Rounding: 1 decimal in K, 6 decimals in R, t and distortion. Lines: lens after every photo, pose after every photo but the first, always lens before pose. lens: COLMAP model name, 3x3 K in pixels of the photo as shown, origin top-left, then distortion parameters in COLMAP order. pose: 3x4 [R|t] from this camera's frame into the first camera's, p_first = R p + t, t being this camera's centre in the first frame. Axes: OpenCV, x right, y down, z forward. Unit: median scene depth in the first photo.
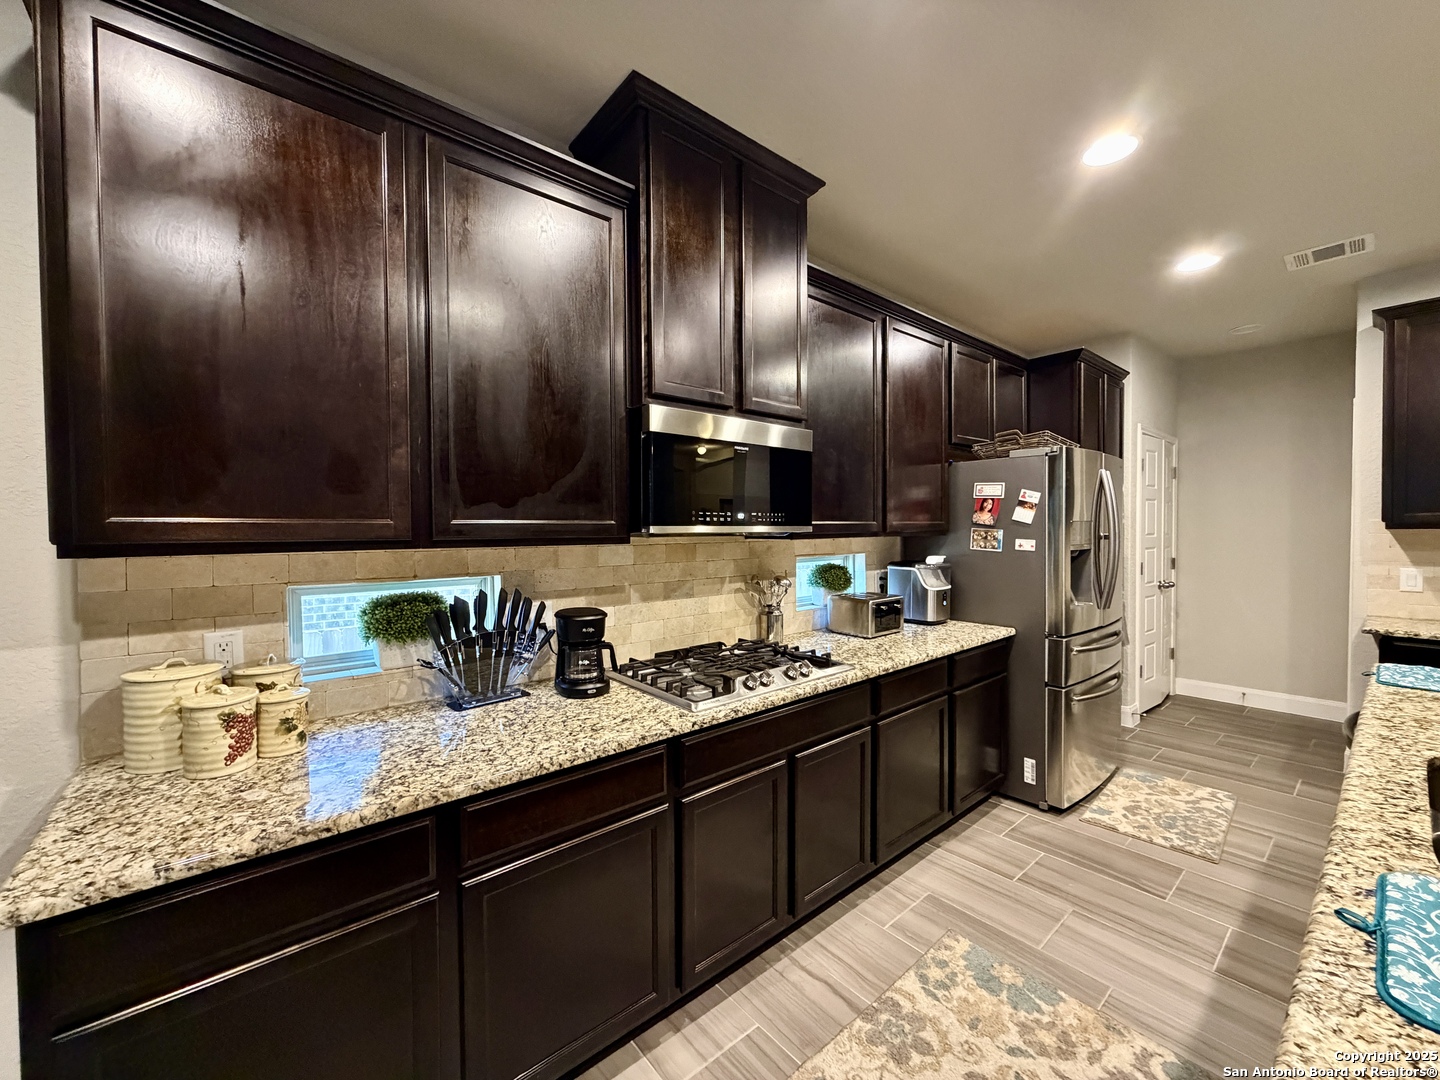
lens RADIAL K [[574.0, 0, 717.6], [0, 574.0, 539.4], [0, 0, 1]] dist [0.001125, 0.000585]
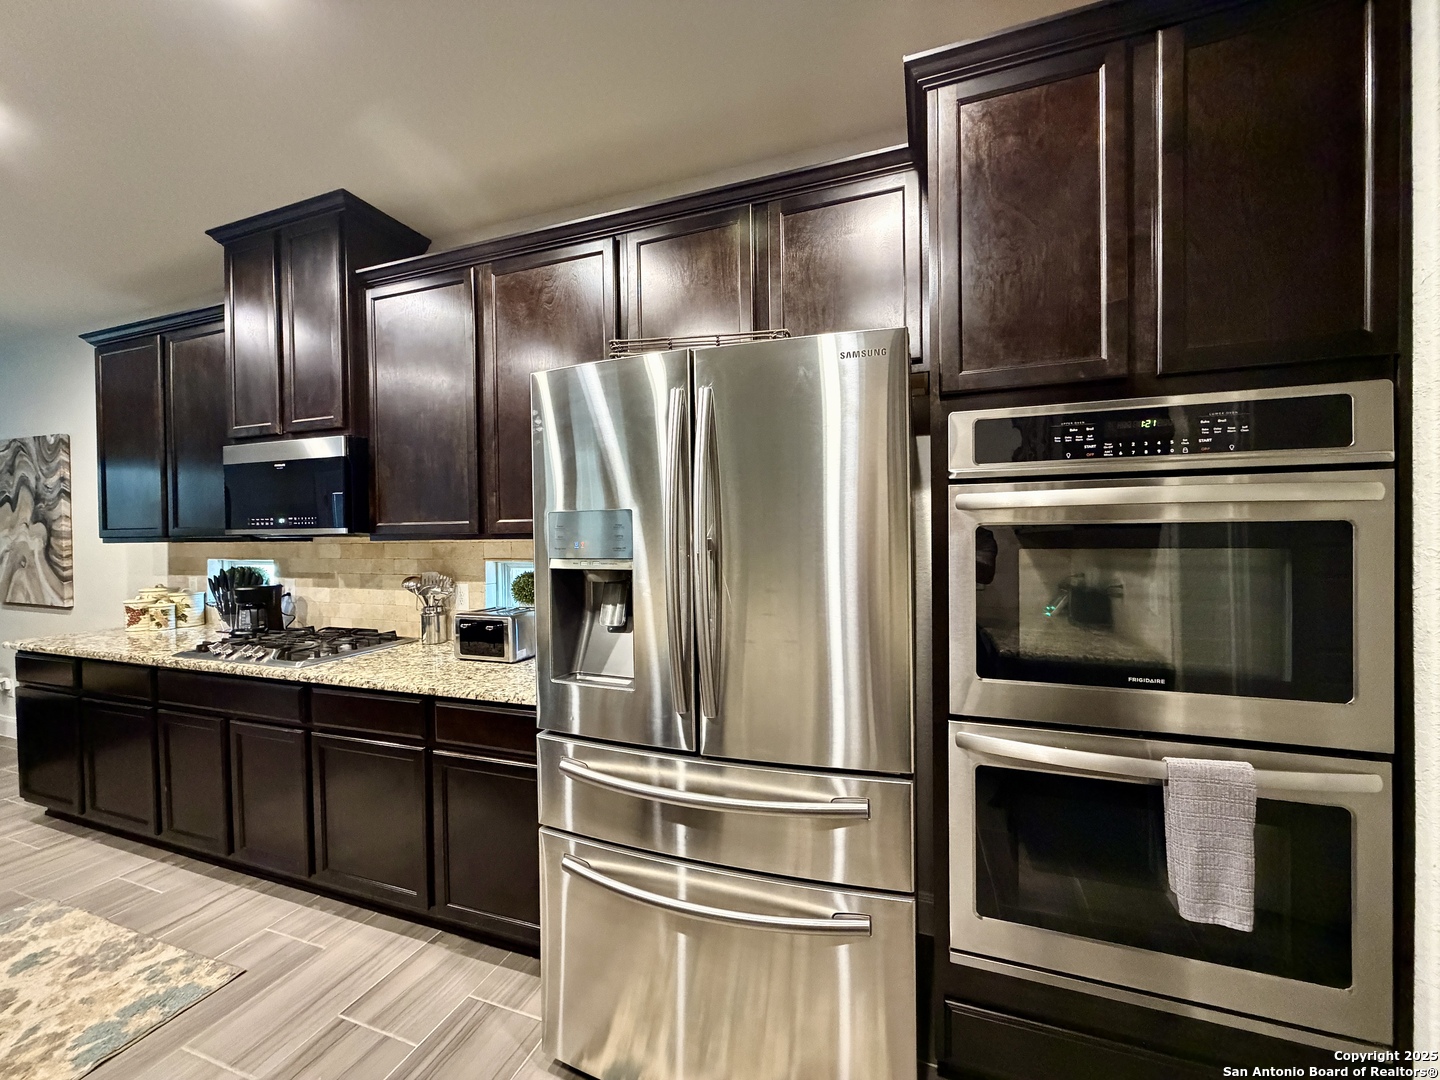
lens RADIAL K [[574.0, 0, 716.2], [0, 574.0, 542.0], [0, 0, 1]] dist [0.001125, 0.000585]
pose [[0.497363, 0.014975, -0.867413, 1.611853], [-0.009246, 0.999886, 0.011960, -0.019443], [0.867493, 0.002072, 0.497445, 1.233359]]
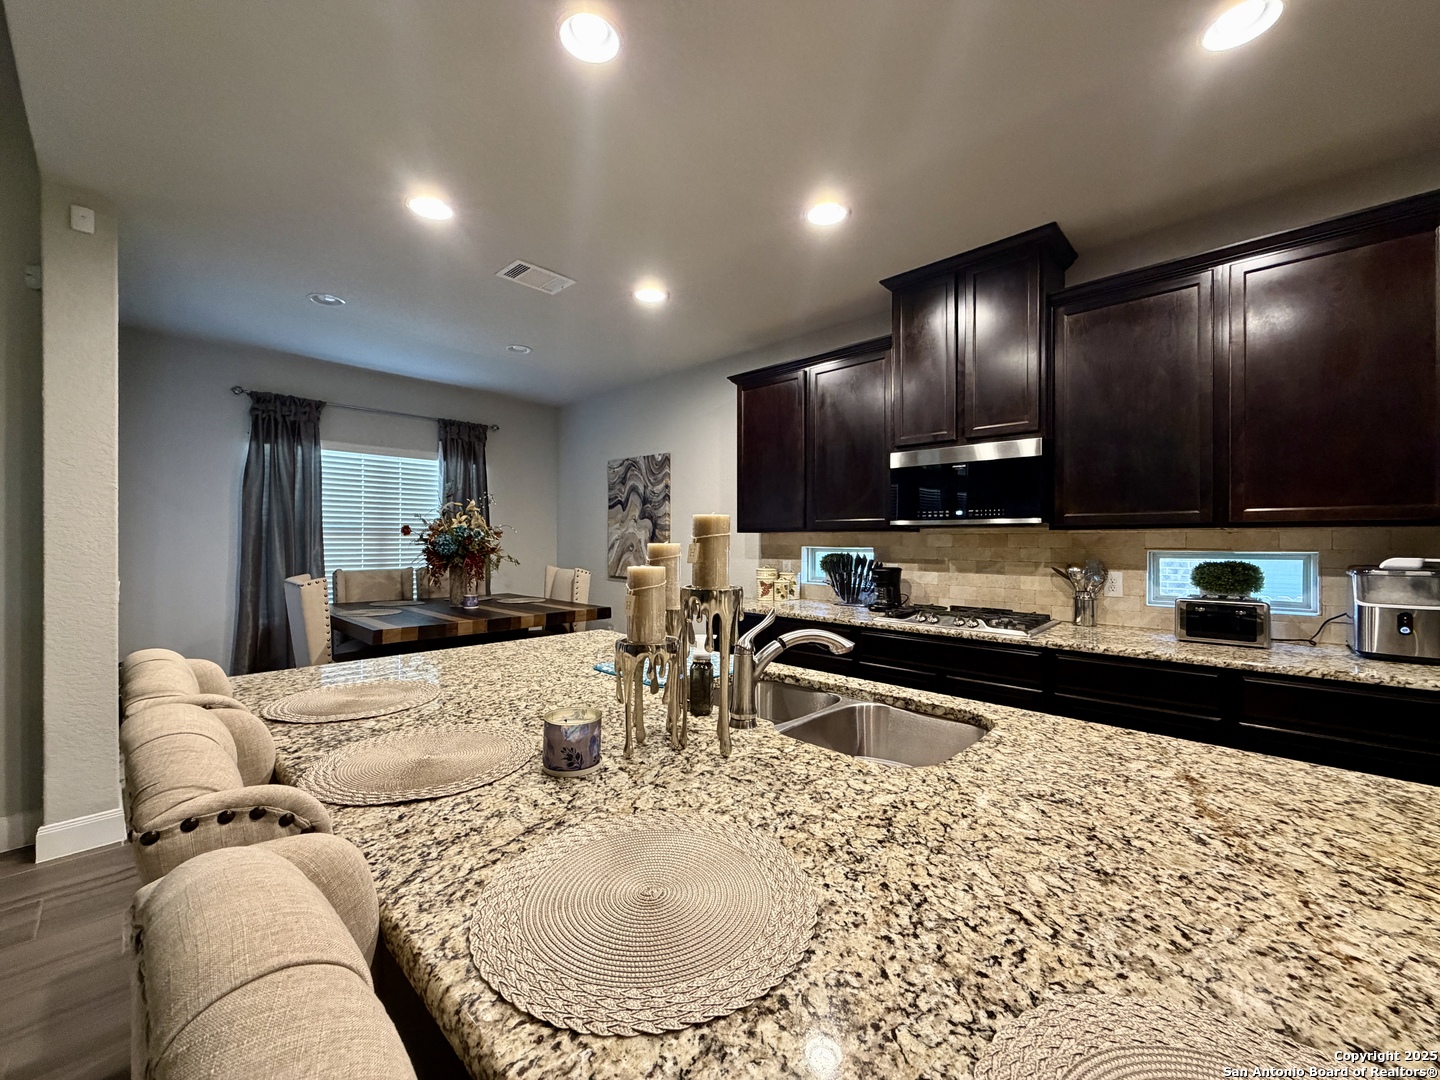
lens RADIAL K [[574.0, 0, 716.3], [0, 574.0, 536.8], [0, 0, 1]] dist [0.001125, 0.000585]
pose [[0.111150, 0.004302, -0.993794, 1.463602], [-0.021449, 0.999768, 0.001929, 0.031472], [0.993572, 0.021101, 0.111217, 0.236638]]
